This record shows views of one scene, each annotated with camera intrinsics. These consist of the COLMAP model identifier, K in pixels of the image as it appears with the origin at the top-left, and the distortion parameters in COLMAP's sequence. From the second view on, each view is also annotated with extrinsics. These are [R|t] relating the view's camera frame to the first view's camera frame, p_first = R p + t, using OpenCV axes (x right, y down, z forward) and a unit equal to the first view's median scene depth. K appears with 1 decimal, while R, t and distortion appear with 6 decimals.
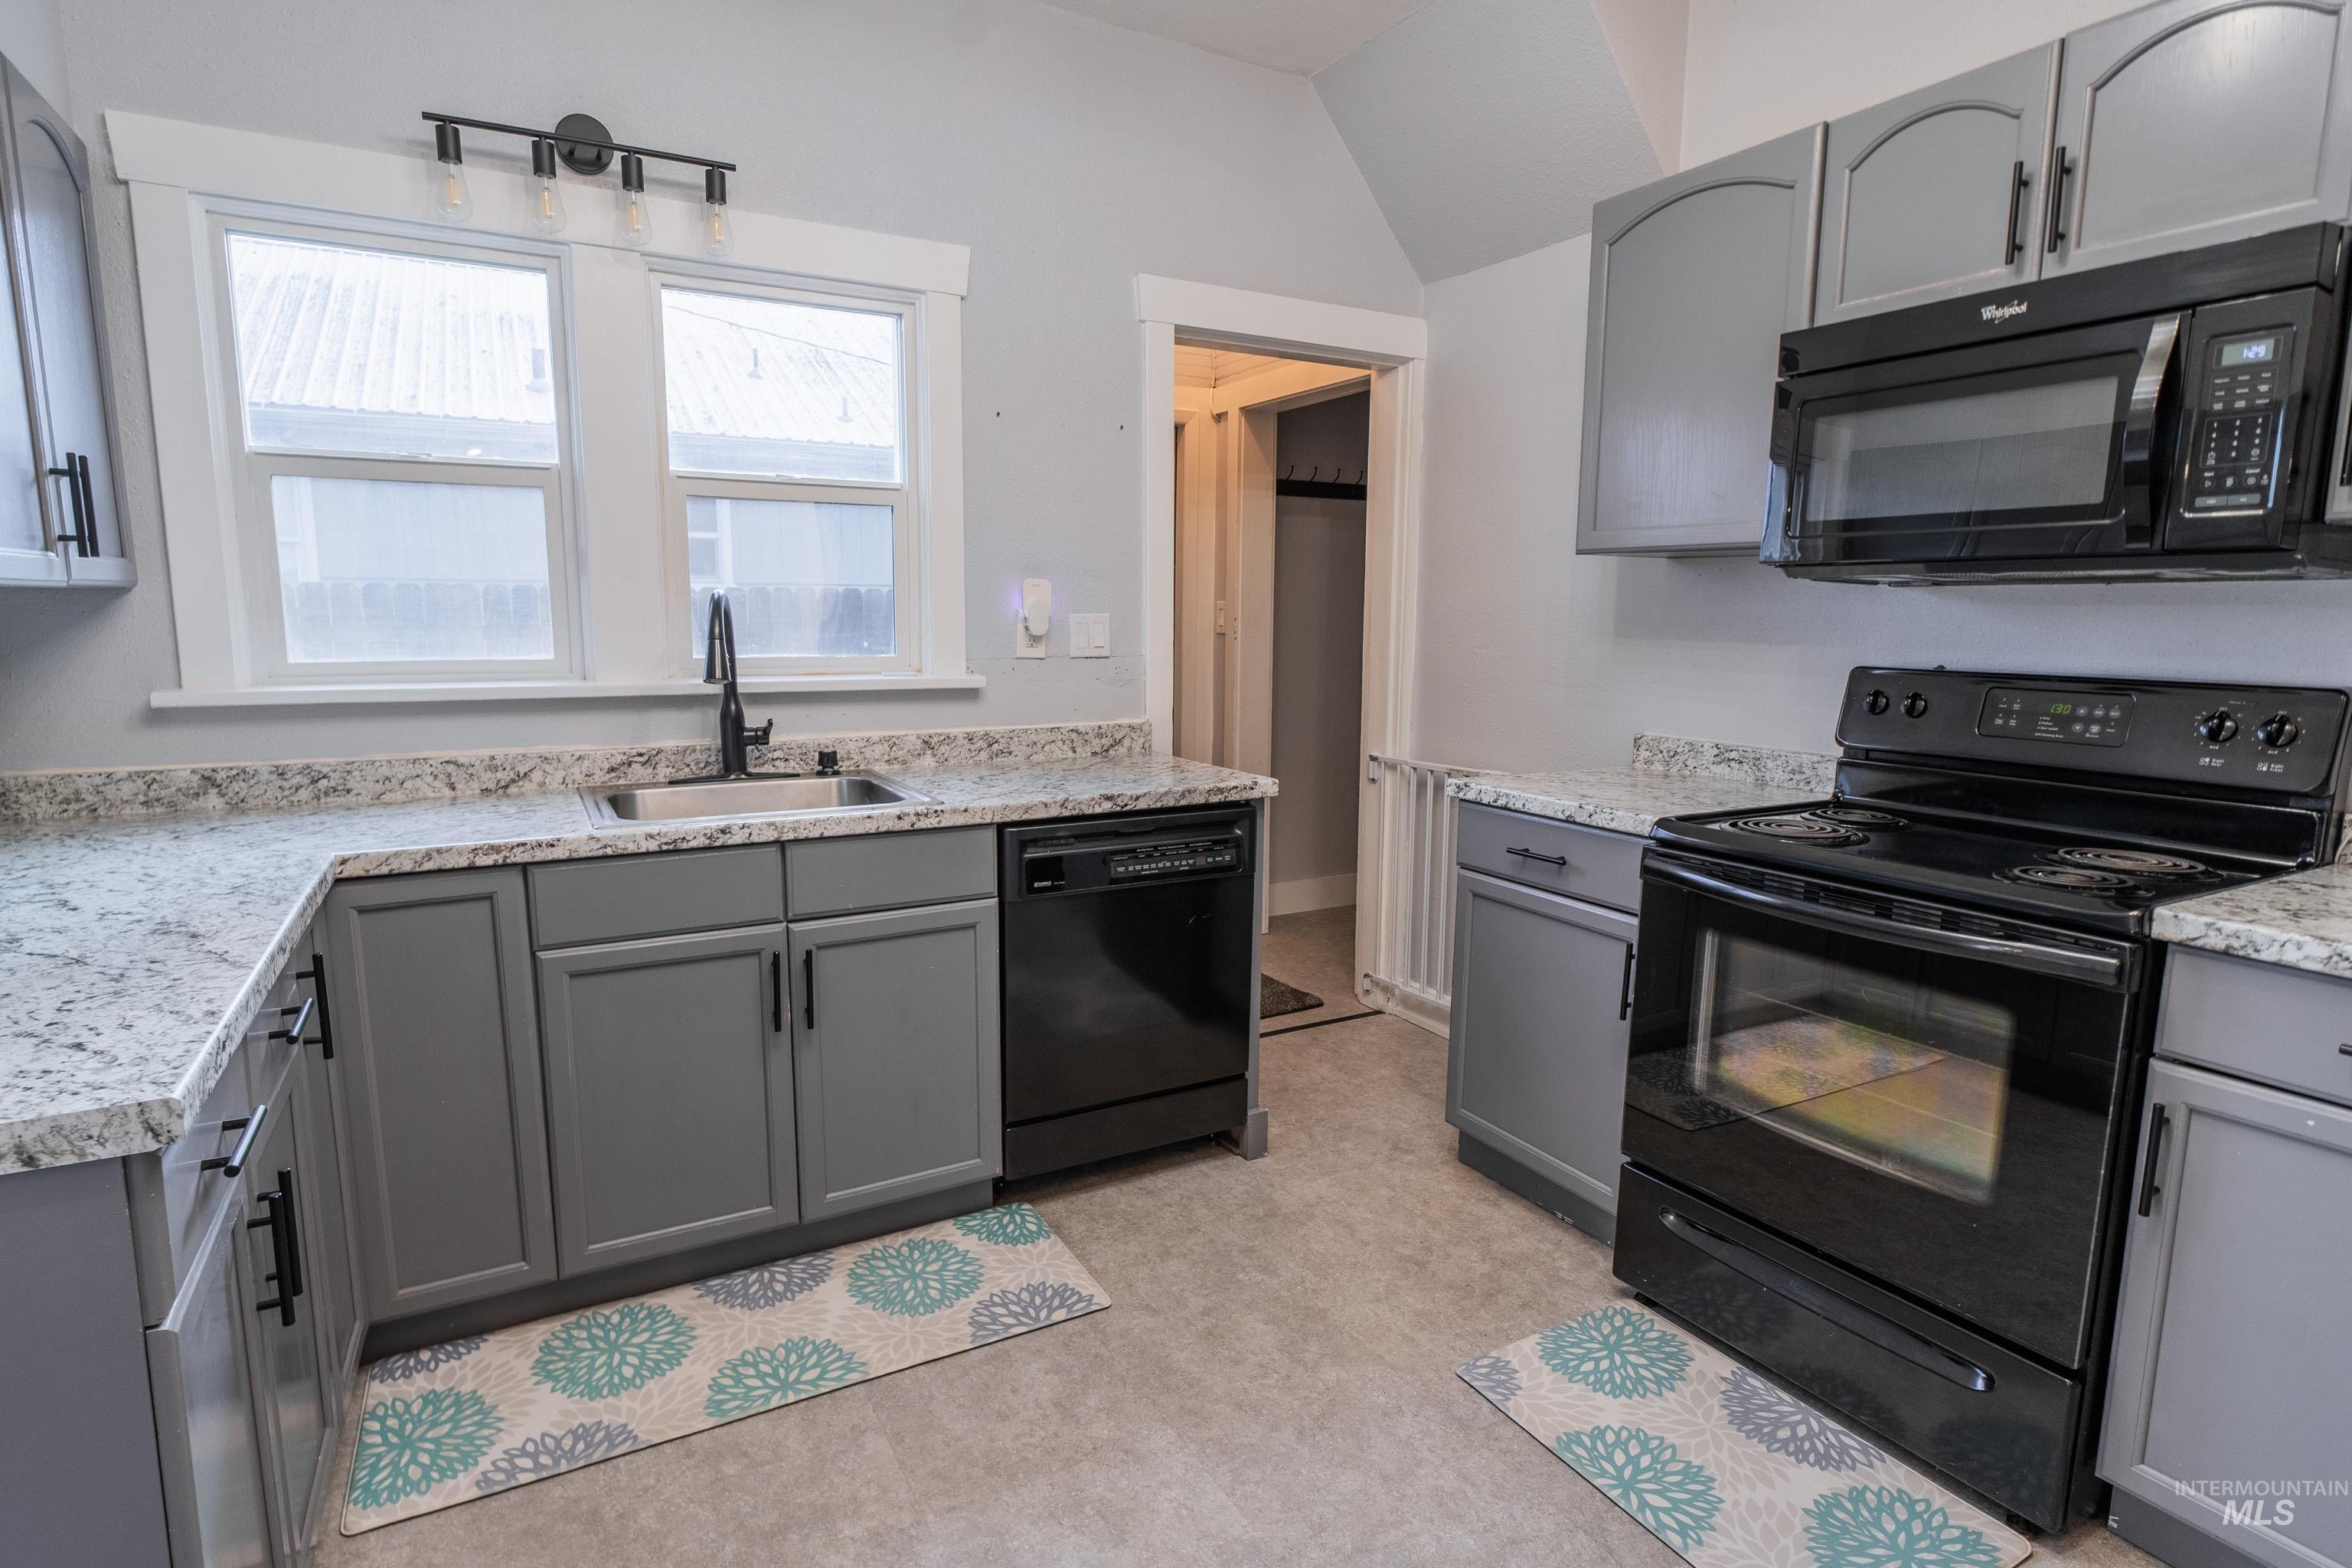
lens RADIAL K [[1192.9, 0, 1170.5], [0, 1192.9, 782.2], [0, 0, 1]] dist [-0.010419, 0.000607]
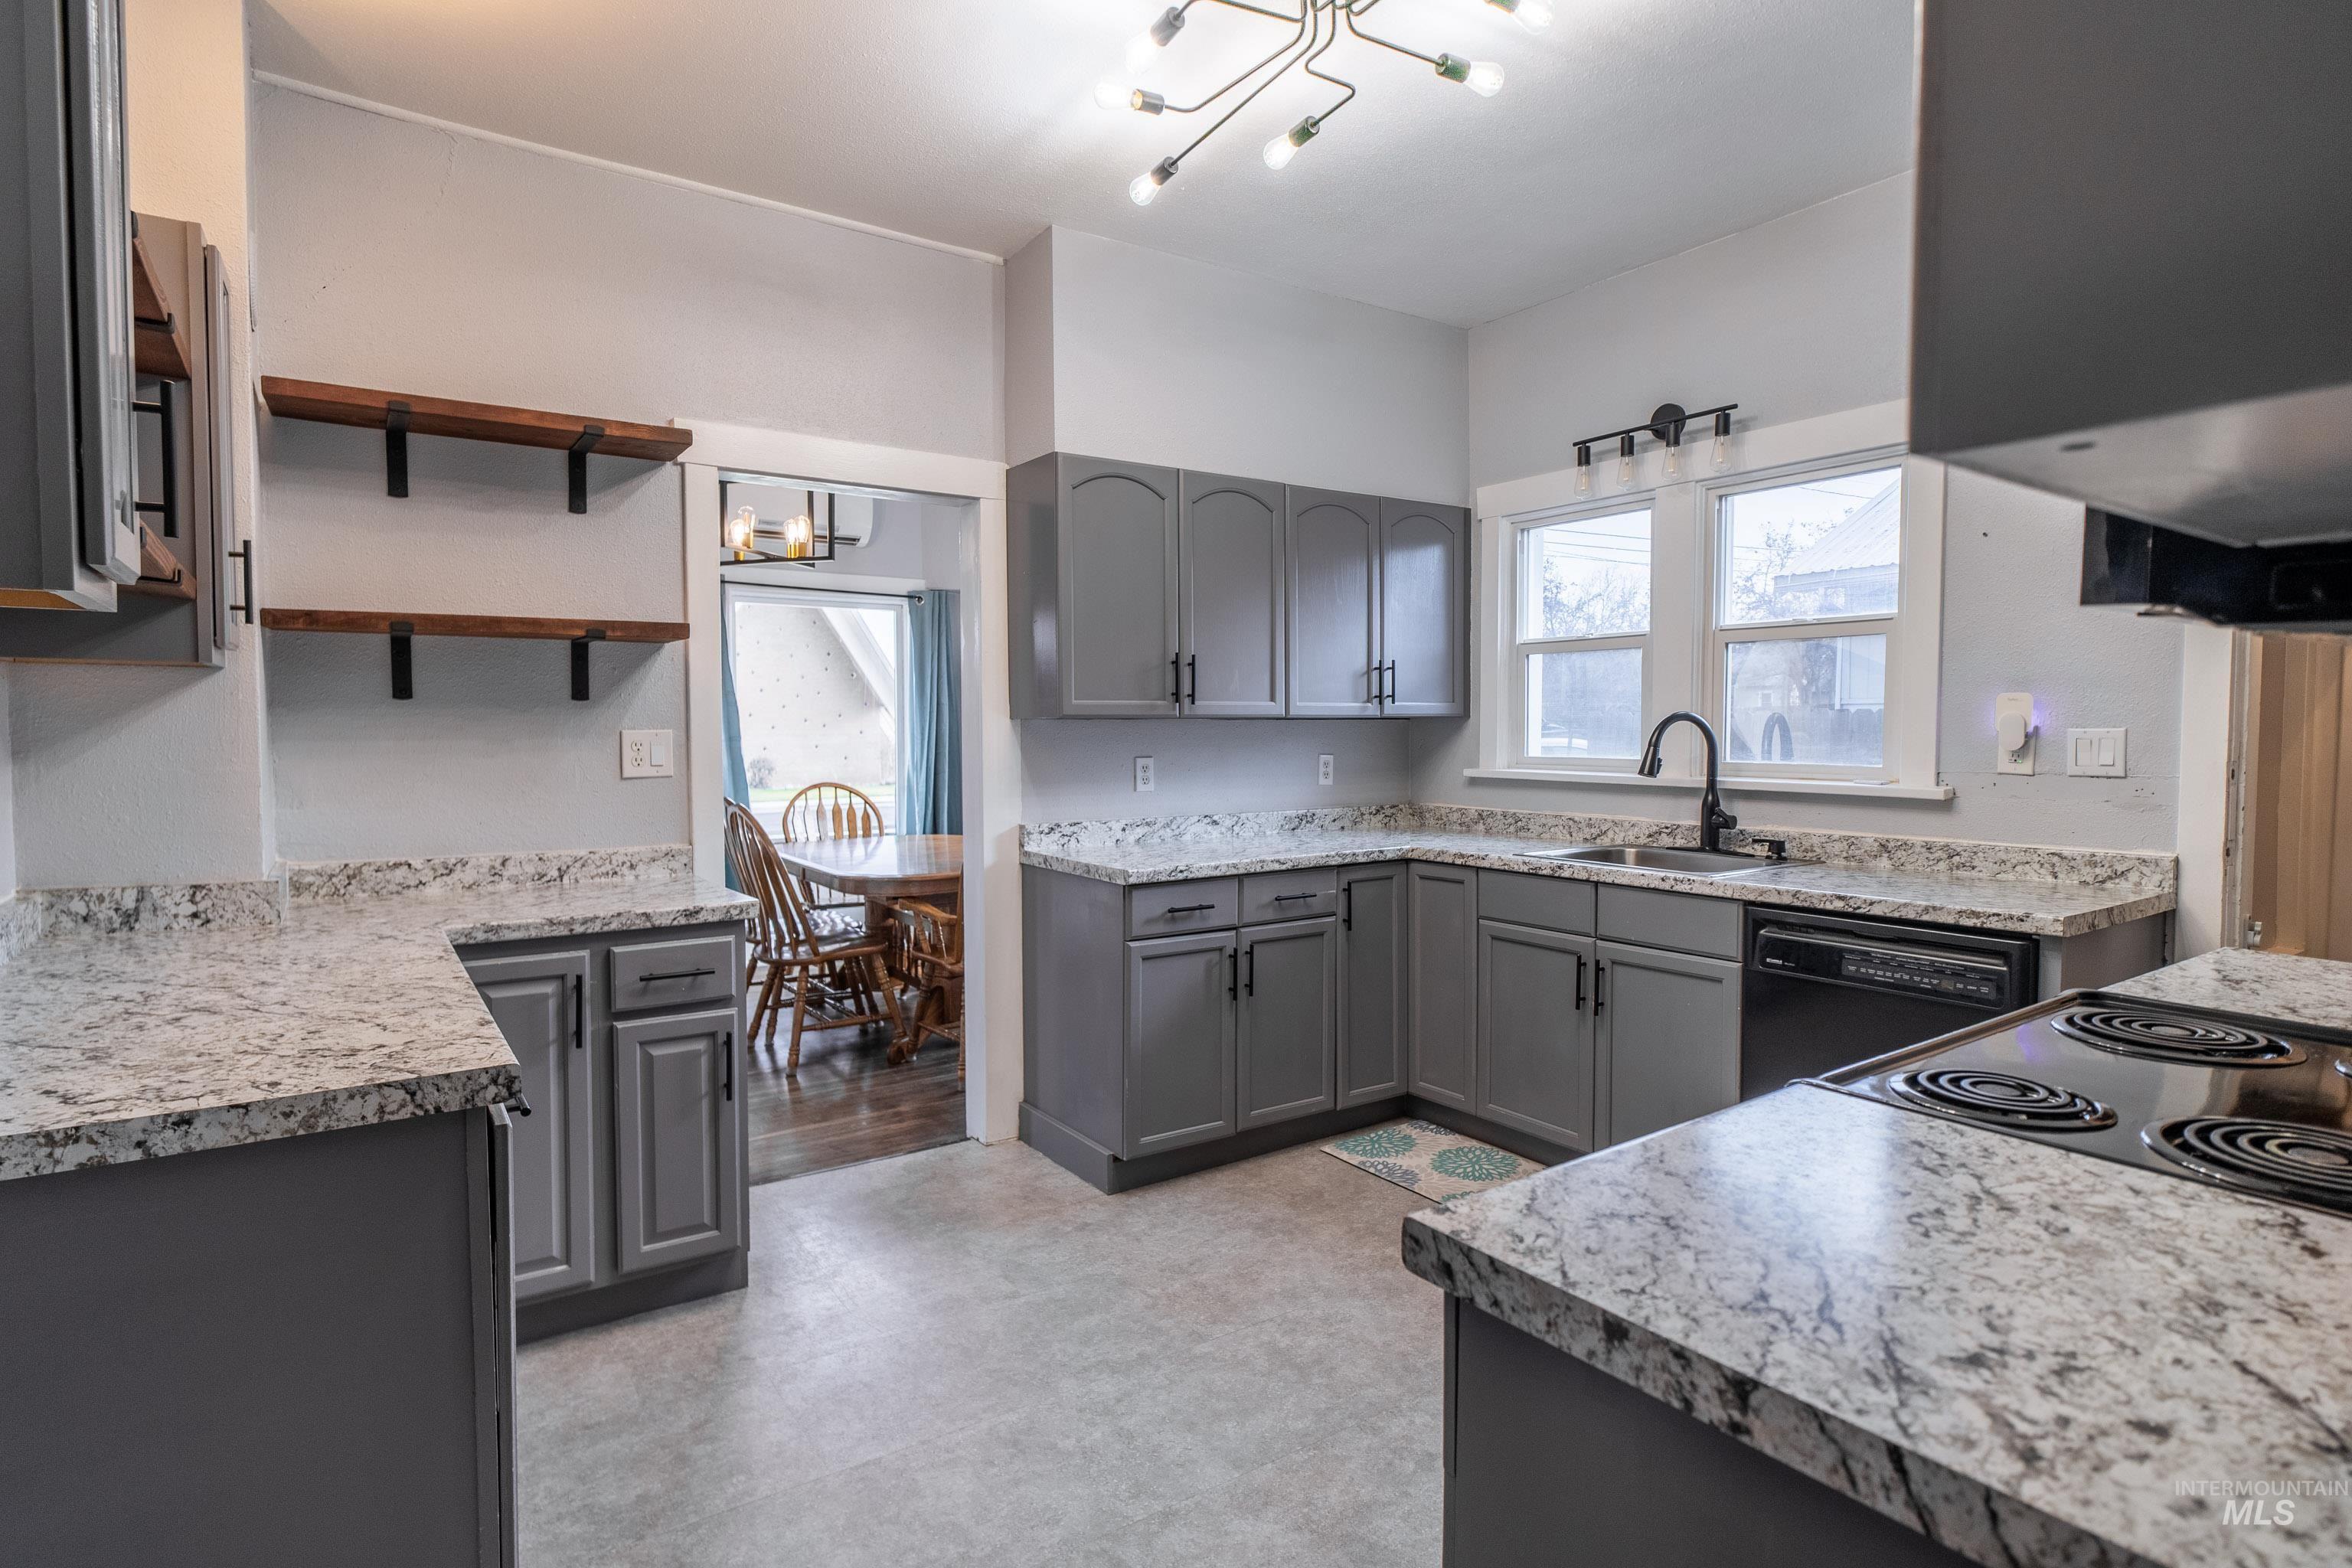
lens RADIAL K [[1192.9, 0, 1170.5], [0, 1192.9, 782.2], [0, 0, 1]] dist [-0.010419, 0.000607]
pose [[0.091112, 0.040536, -0.995015, 1.076446], [-0.139964, 0.989774, 0.027506, -0.039038], [0.985956, 0.136760, 0.095854, 0.322669]]
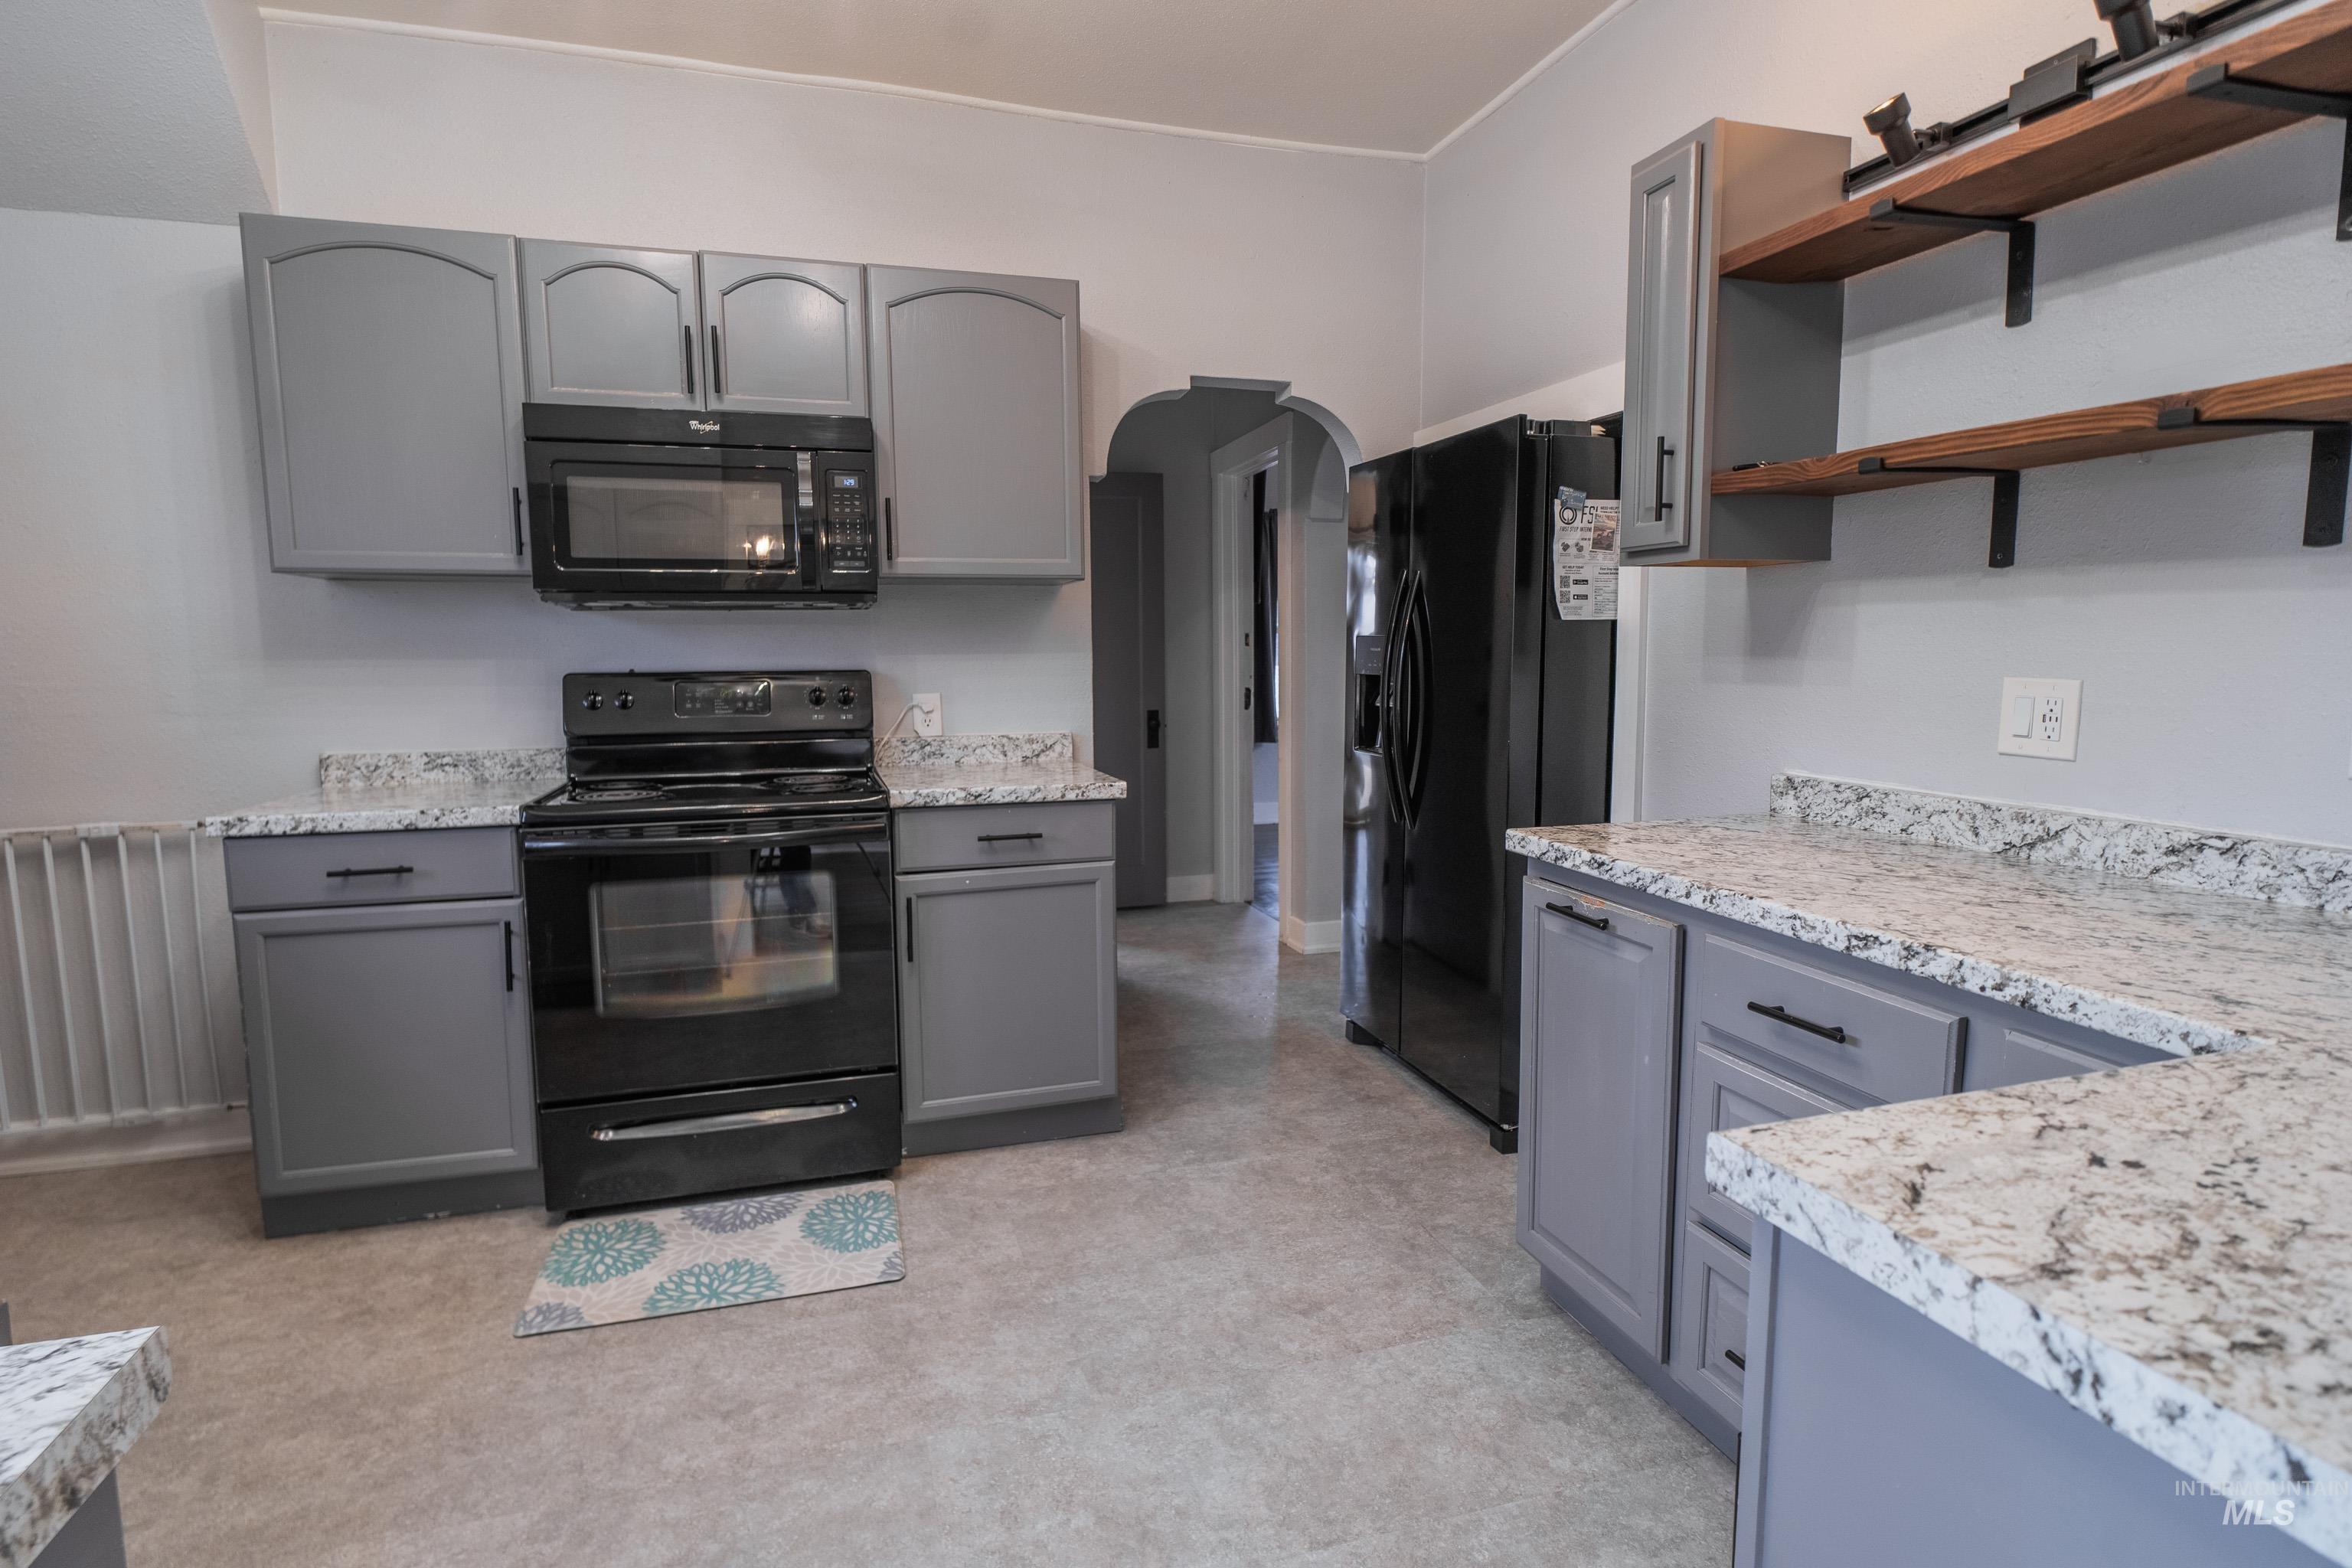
lens RADIAL K [[1192.9, 0, 1170.5], [0, 1192.9, 782.2], [0, 0, 1]] dist [-0.010419, 0.000607]
pose [[0.218058, -0.119594, 0.968581, -0.542598], [0.146163, 0.985272, 0.088749, -0.002854], [-0.964929, 0.122218, 0.232326, 0.113111]]
